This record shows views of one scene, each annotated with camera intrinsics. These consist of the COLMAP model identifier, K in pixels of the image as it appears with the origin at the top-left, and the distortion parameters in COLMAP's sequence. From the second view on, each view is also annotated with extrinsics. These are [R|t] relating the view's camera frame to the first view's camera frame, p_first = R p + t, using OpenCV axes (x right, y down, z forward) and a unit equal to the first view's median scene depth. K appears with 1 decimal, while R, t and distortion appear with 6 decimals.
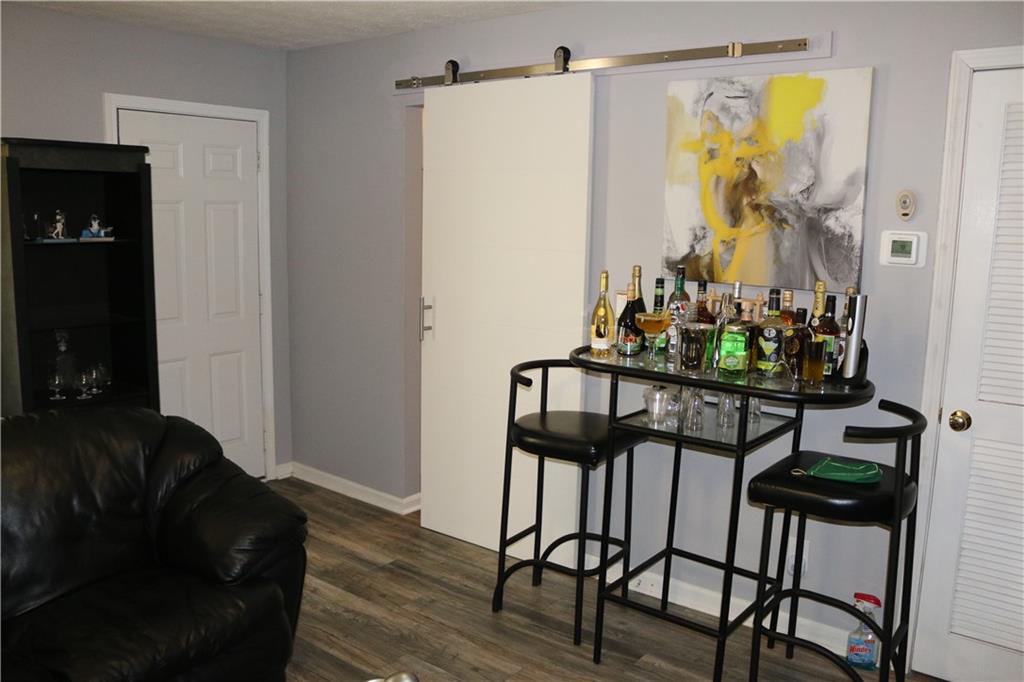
lens RADIAL K [[848.9, 0, 510.4], [0, 848.9, 339.4], [0, 0, 1]] dist [-0.096971, 0.051877]
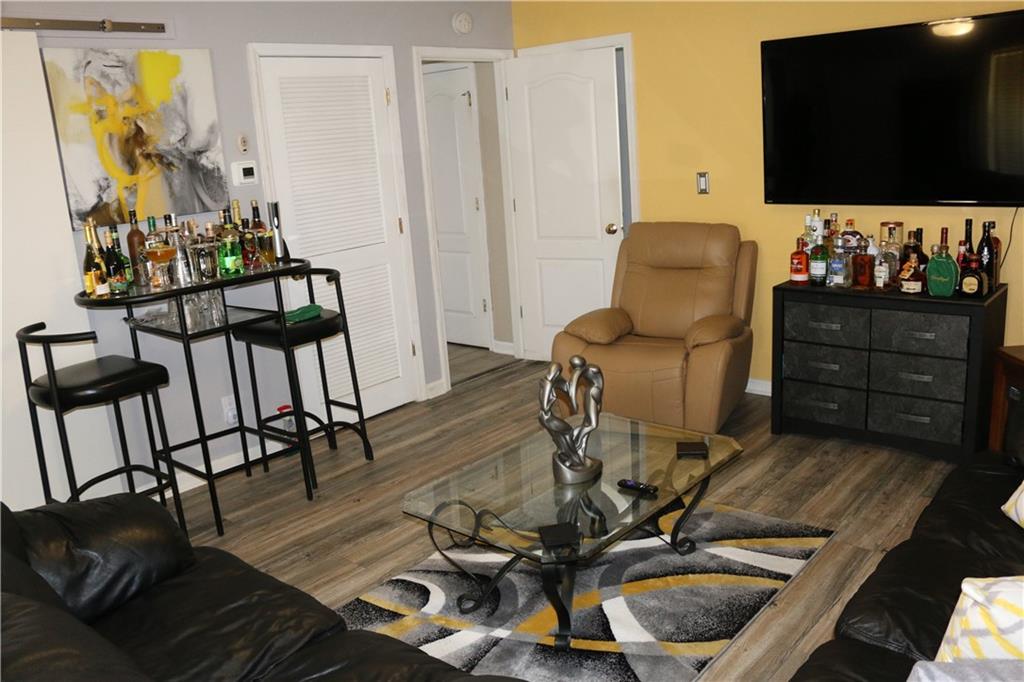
lens RADIAL K [[848.9, 0, 511.2], [0, 848.9, 343.4], [0, 0, 1]] dist [-0.096971, 0.051877]
pose [[0.041346, -0.268236, 0.962466, -0.957615], [0.222159, 0.941644, 0.252889, -0.087850], [-0.974133, 0.203364, 0.098524, 0.409114]]
